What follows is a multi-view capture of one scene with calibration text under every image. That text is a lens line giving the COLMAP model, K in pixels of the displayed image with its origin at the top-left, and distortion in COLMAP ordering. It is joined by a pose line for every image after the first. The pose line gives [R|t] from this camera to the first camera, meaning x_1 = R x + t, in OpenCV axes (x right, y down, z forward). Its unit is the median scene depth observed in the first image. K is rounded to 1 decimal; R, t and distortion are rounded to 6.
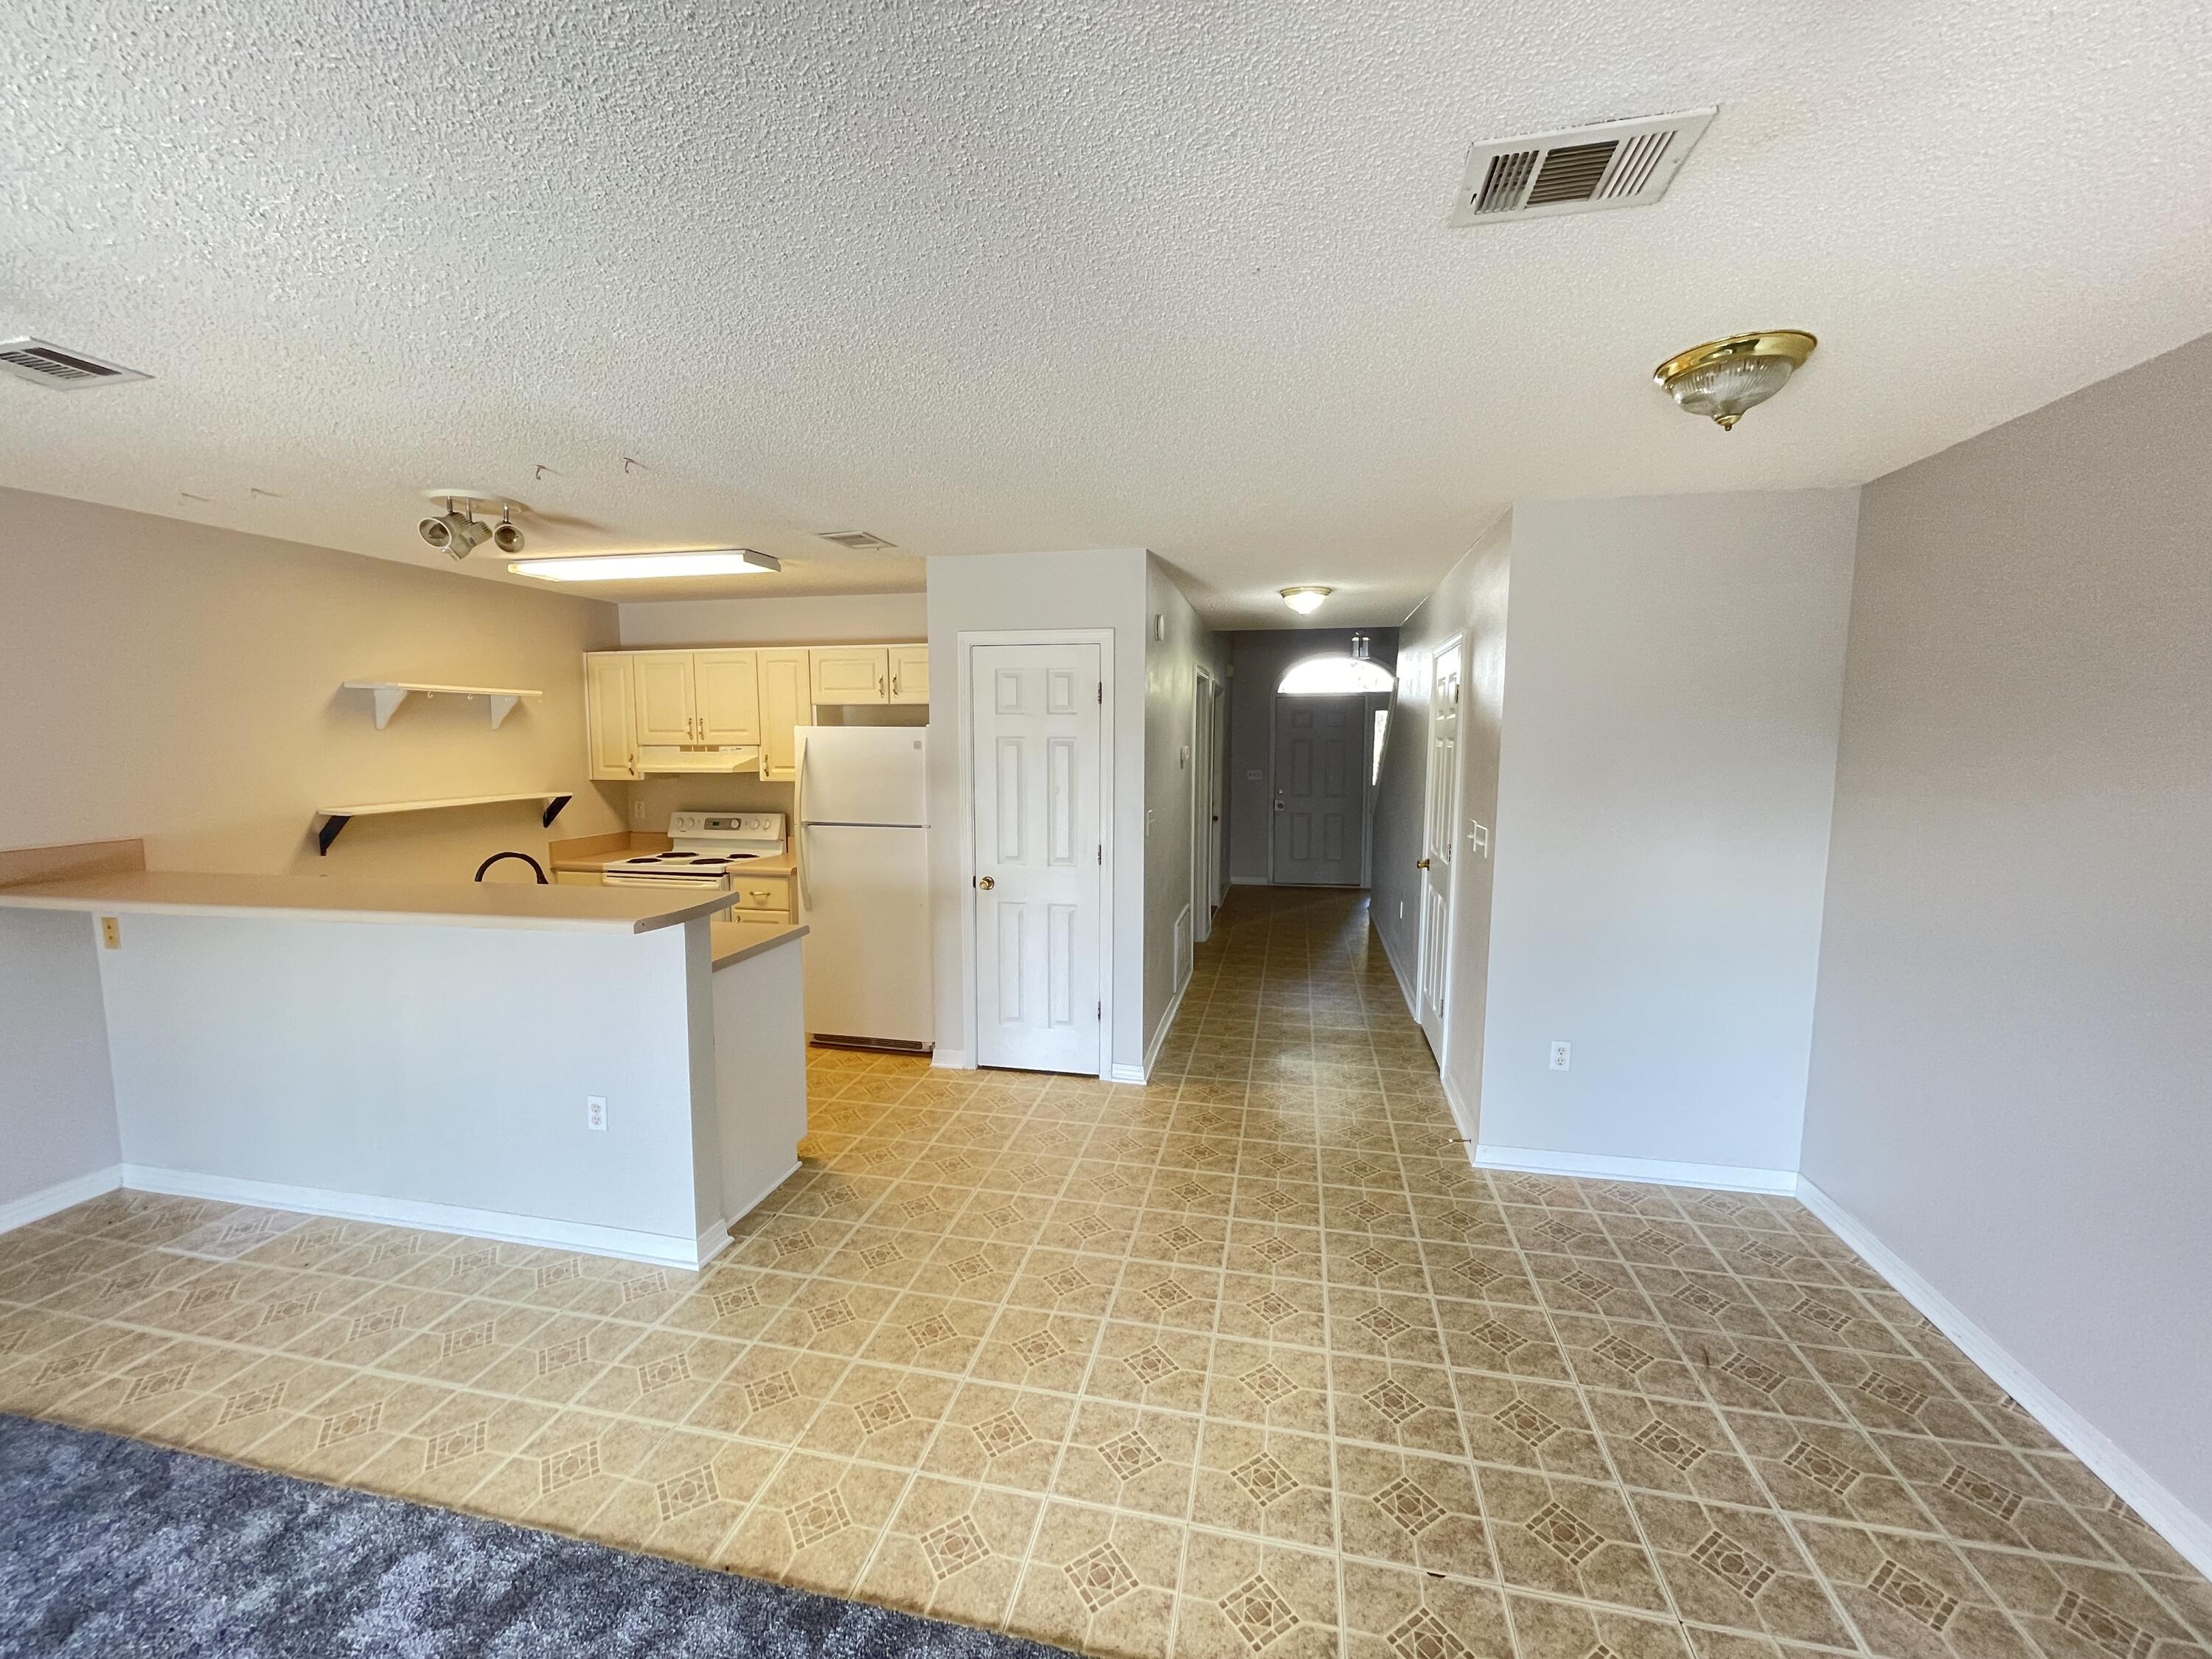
lens RADIAL K [[888.6, 0, 1099.3], [0, 888.6, 830.4], [0, 0, 1]] dist [0.002203, -0.000822]
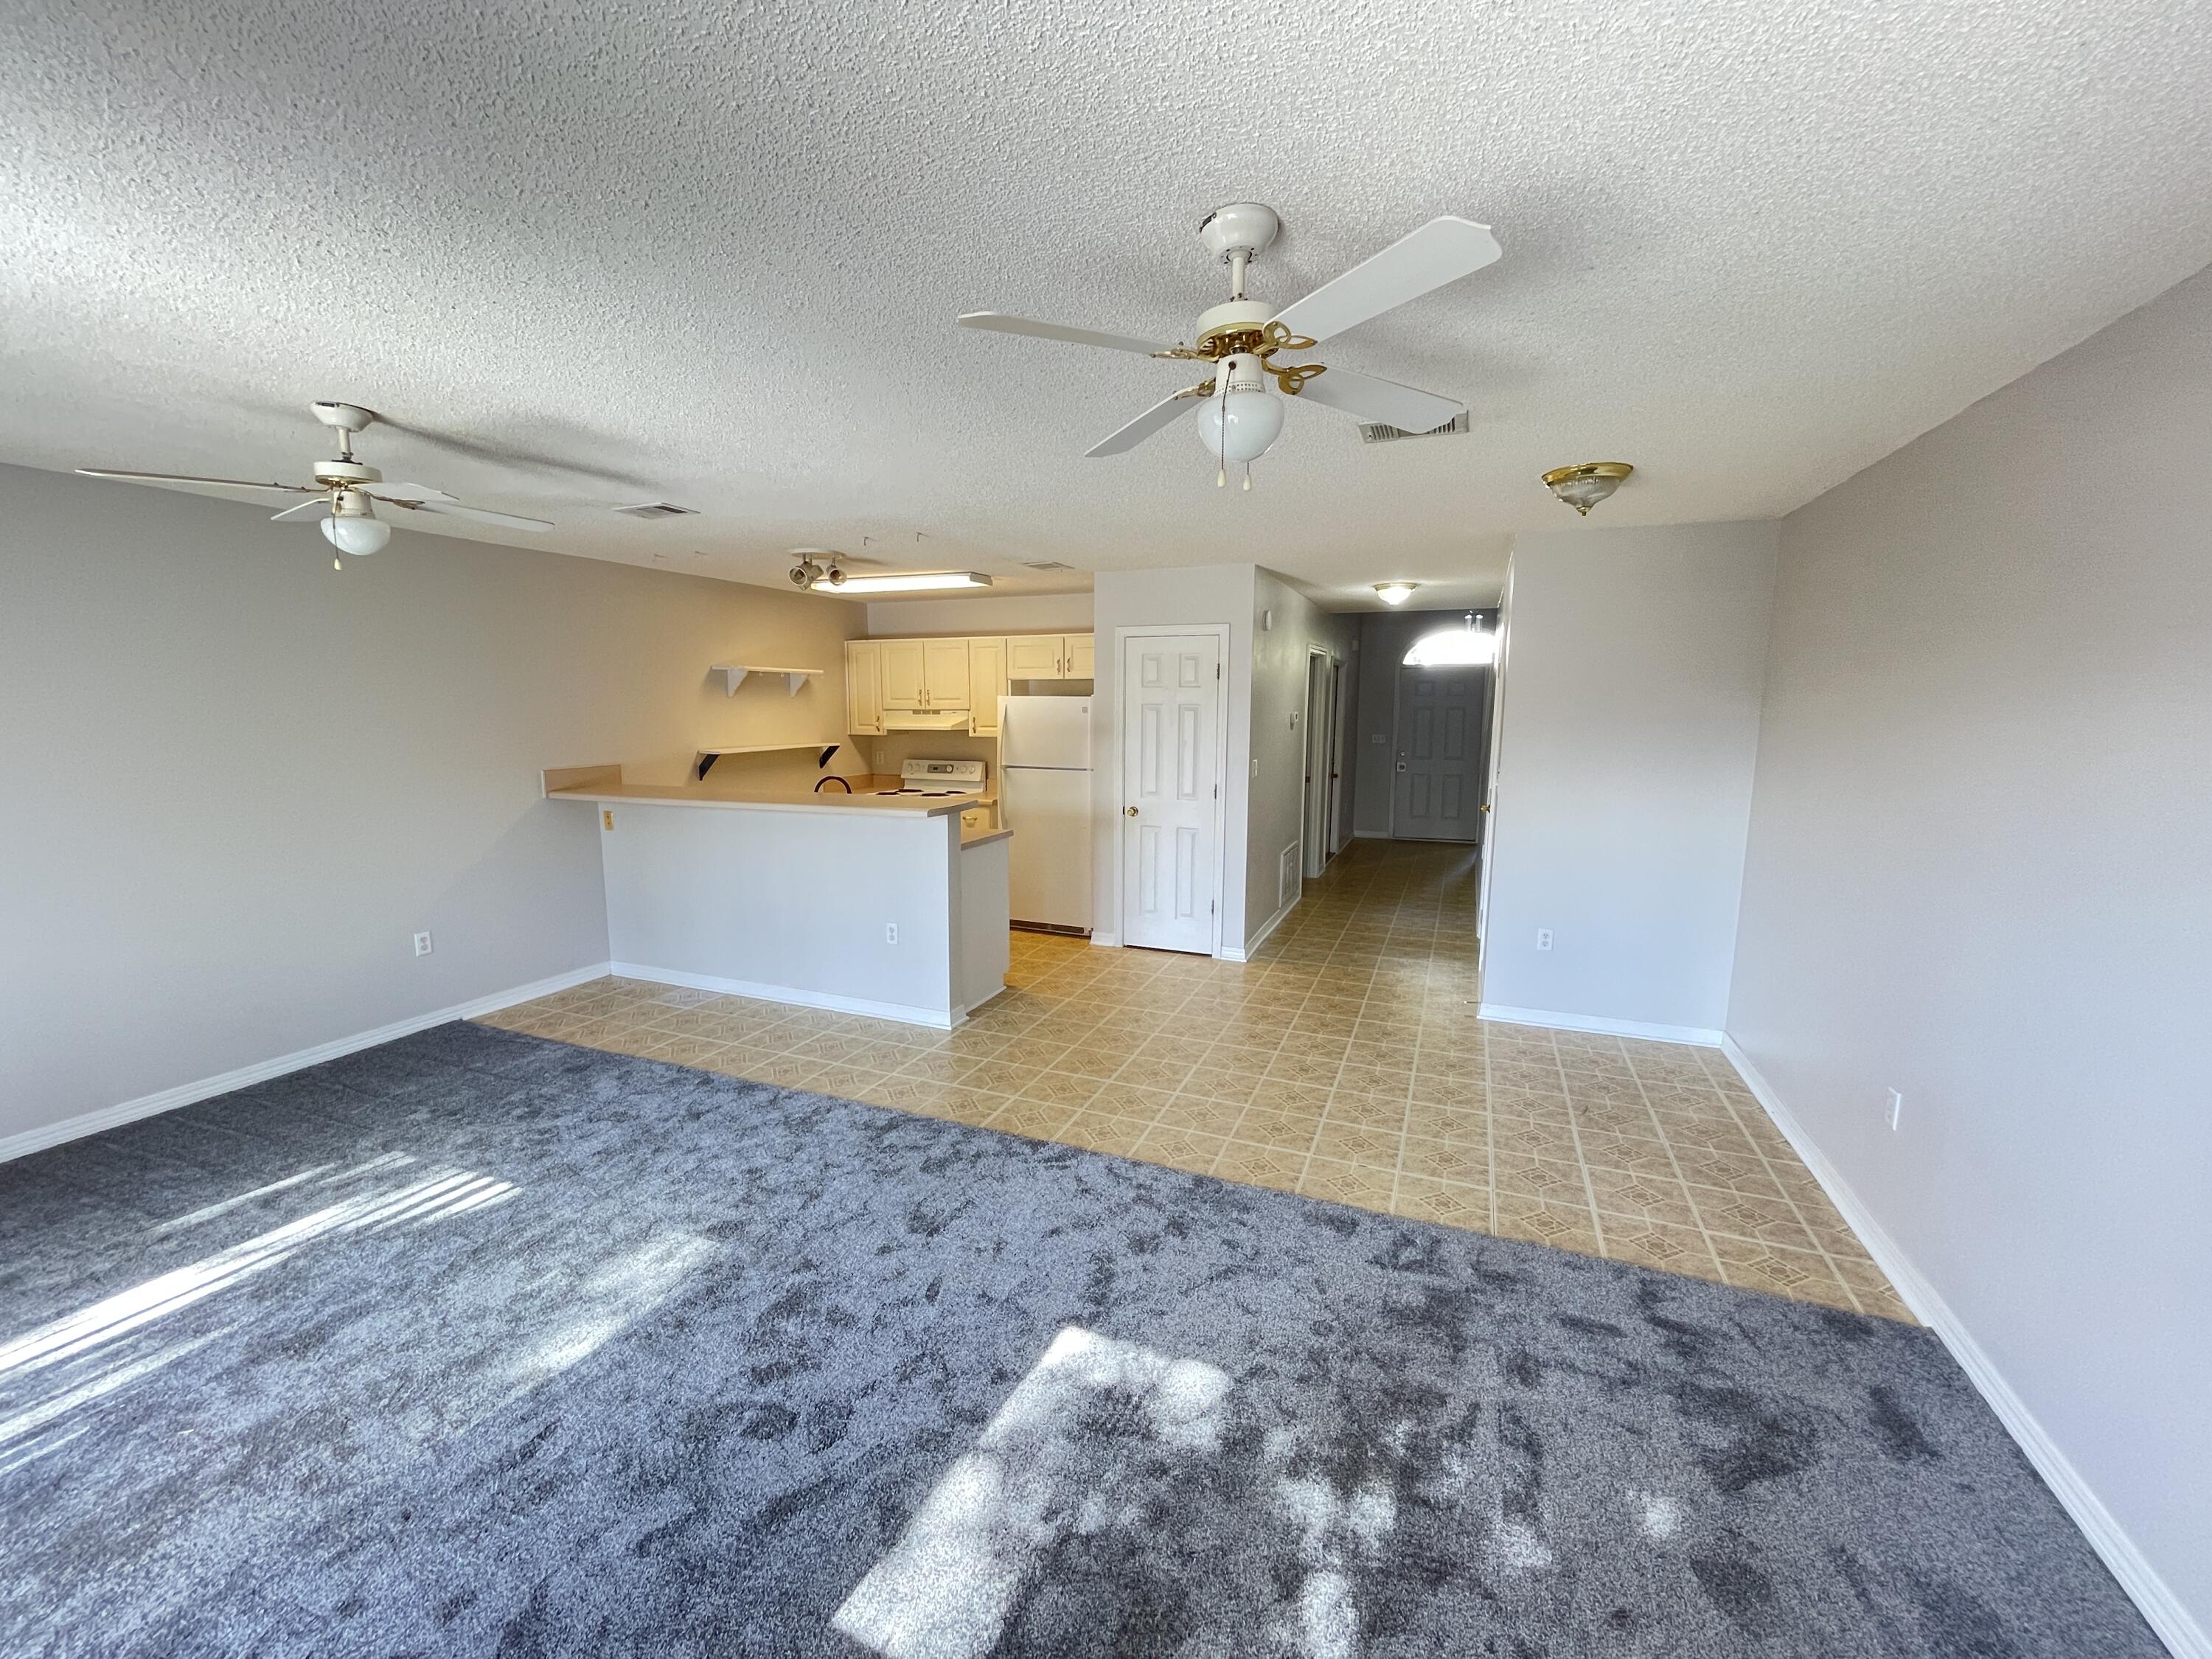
lens RADIAL K [[888.6, 0, 1107.6], [0, 888.6, 827.7], [0, 0, 1]] dist [0.002203, -0.000822]
pose [[0.986201, 0.026118, -0.163479, 0.064815], [-0.020710, 0.999183, 0.034695, 0.041902], [0.164251, -0.030831, 0.985937, -0.391190]]
